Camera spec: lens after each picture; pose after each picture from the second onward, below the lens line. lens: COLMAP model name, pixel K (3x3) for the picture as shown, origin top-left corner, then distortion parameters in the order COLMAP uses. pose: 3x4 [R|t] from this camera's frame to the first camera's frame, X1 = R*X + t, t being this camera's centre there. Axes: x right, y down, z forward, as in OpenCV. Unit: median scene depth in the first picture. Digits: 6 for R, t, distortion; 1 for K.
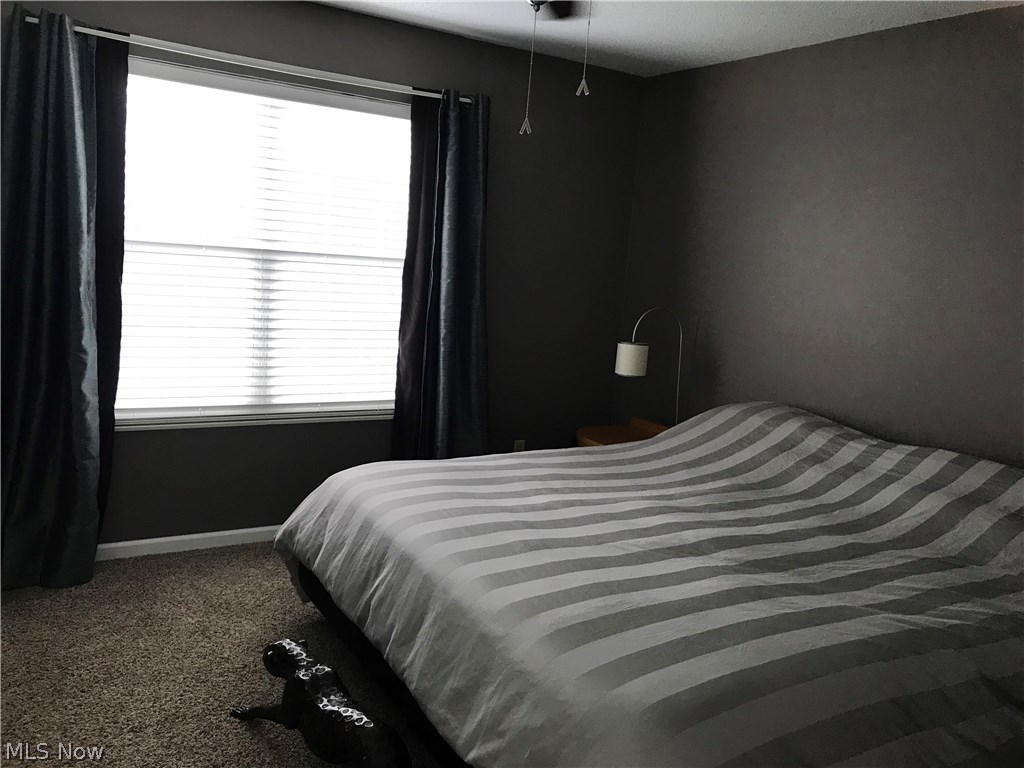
lens RADIAL K [[851.1, 0, 509.9], [0, 851.1, 386.2], [0, 0, 1]] dist [0.058515, -0.048797]
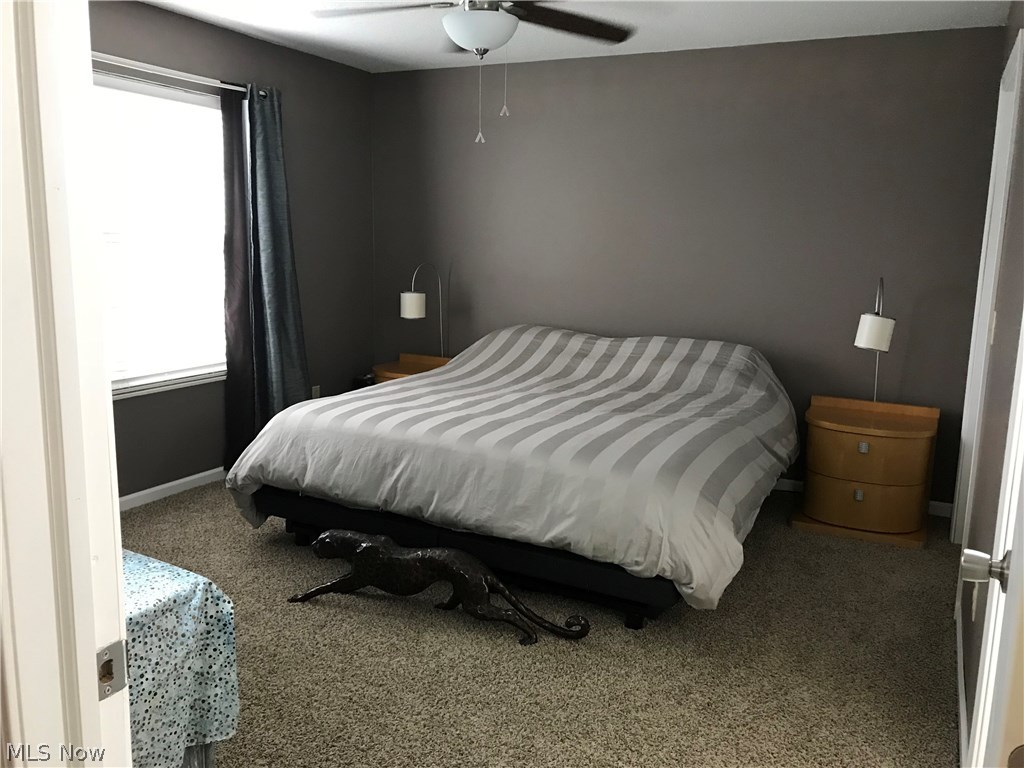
lens RADIAL K [[851.1, 0, 515.3], [0, 851.1, 382.6], [0, 0, 1]] dist [0.058515, -0.048797]
pose [[0.848905, -0.145809, 0.508035, -0.448020], [0.125721, 0.989312, 0.073863, 0.008512], [-0.513375, 0.001168, 0.858164, -0.178957]]
